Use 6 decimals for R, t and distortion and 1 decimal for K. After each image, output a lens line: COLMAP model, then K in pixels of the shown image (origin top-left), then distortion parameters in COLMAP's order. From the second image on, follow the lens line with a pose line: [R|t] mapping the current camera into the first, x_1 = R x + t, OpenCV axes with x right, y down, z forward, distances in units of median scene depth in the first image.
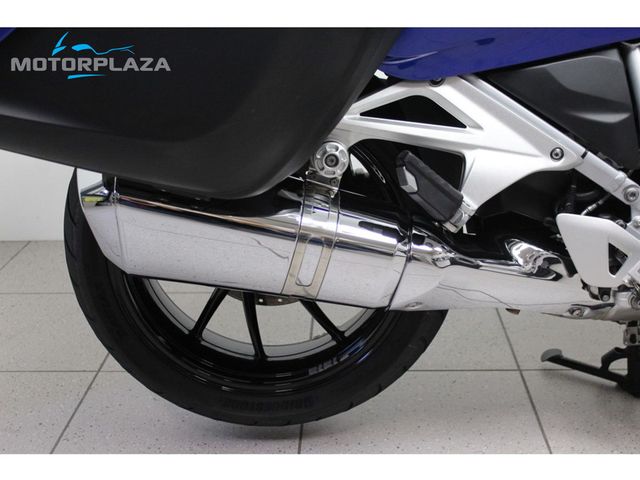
lens RADIAL K [[935.9, 0, 320.0], [0, 935.9, 240.0], [0, 0, 1]] dist [0.005244, -0.005941]
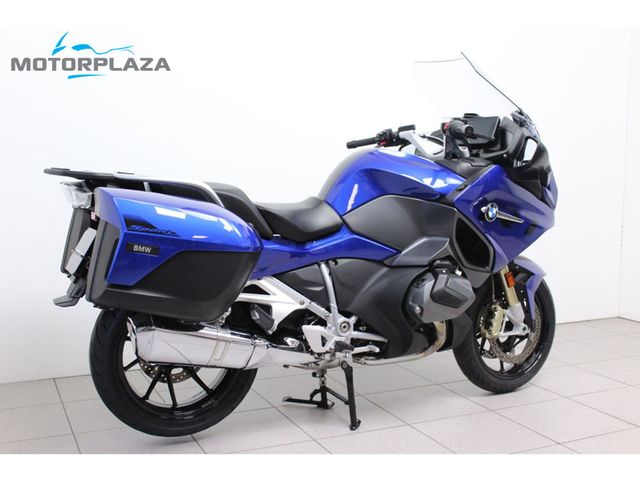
lens RADIAL K [[774.6, 0, 320.0], [0, 774.6, 240.0], [0, 0, 1]] dist [0.010491, 0.011674]
pose [[0.902201, -0.023362, 0.430683, -0.645779], [0.115556, 0.975120, -0.189175, 0.157527], [-0.415548, 0.220442, 0.882454, -1.021531]]
